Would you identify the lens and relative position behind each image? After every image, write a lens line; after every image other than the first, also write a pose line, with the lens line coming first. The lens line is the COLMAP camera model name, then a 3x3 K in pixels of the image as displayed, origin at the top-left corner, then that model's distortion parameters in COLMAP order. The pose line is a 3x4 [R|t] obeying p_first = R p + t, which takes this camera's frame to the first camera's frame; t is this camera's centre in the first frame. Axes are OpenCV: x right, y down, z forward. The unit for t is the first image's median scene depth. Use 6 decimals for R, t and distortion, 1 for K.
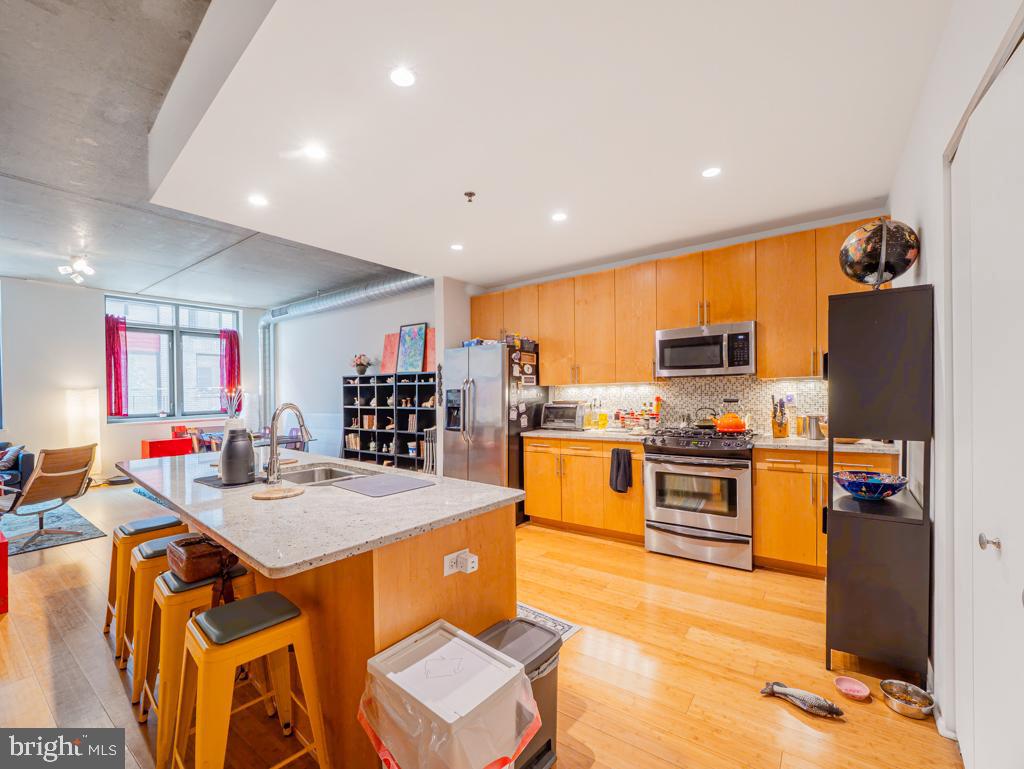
lens RADIAL K [[416.0, 0, 518.9], [0, 416.0, 389.5], [0, 0, 1]] dist [-0.000418, -0.000082]
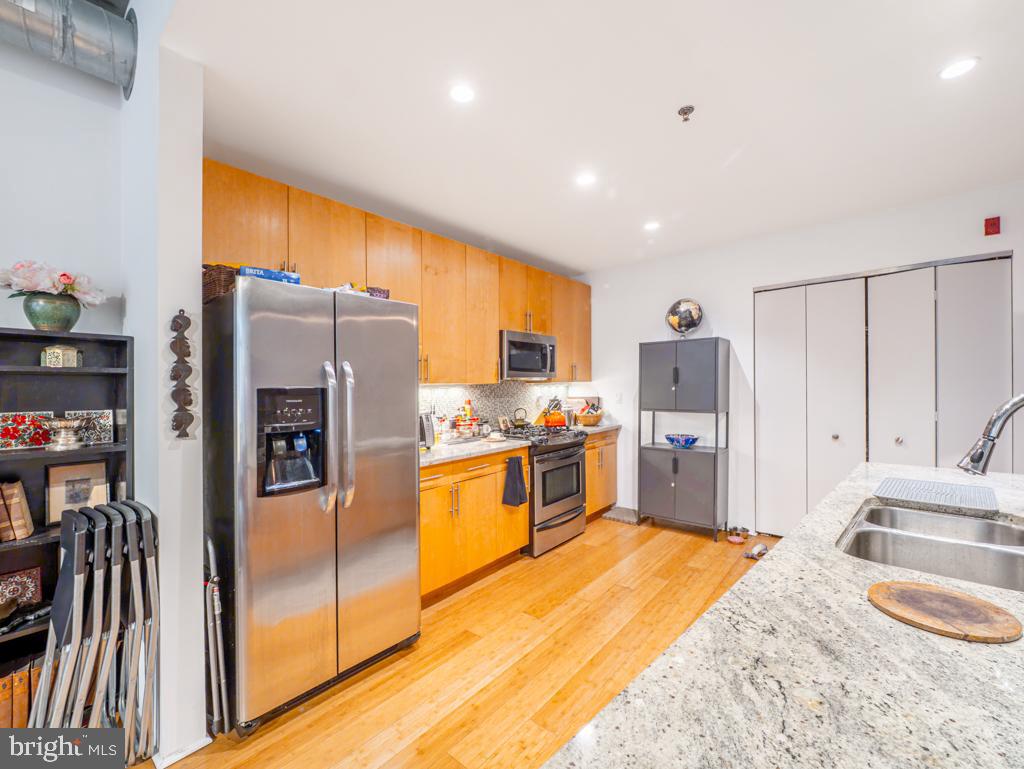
lens RADIAL K [[416.0, 0, 518.9], [0, 416.0, 389.5], [0, 0, 1]] dist [-0.000418, -0.000082]
pose [[0.103691, 0.013705, 0.994515, -0.676404], [0.011777, 0.999818, -0.015006, 0.012714], [-0.994540, 0.013269, 0.103511, 0.953769]]
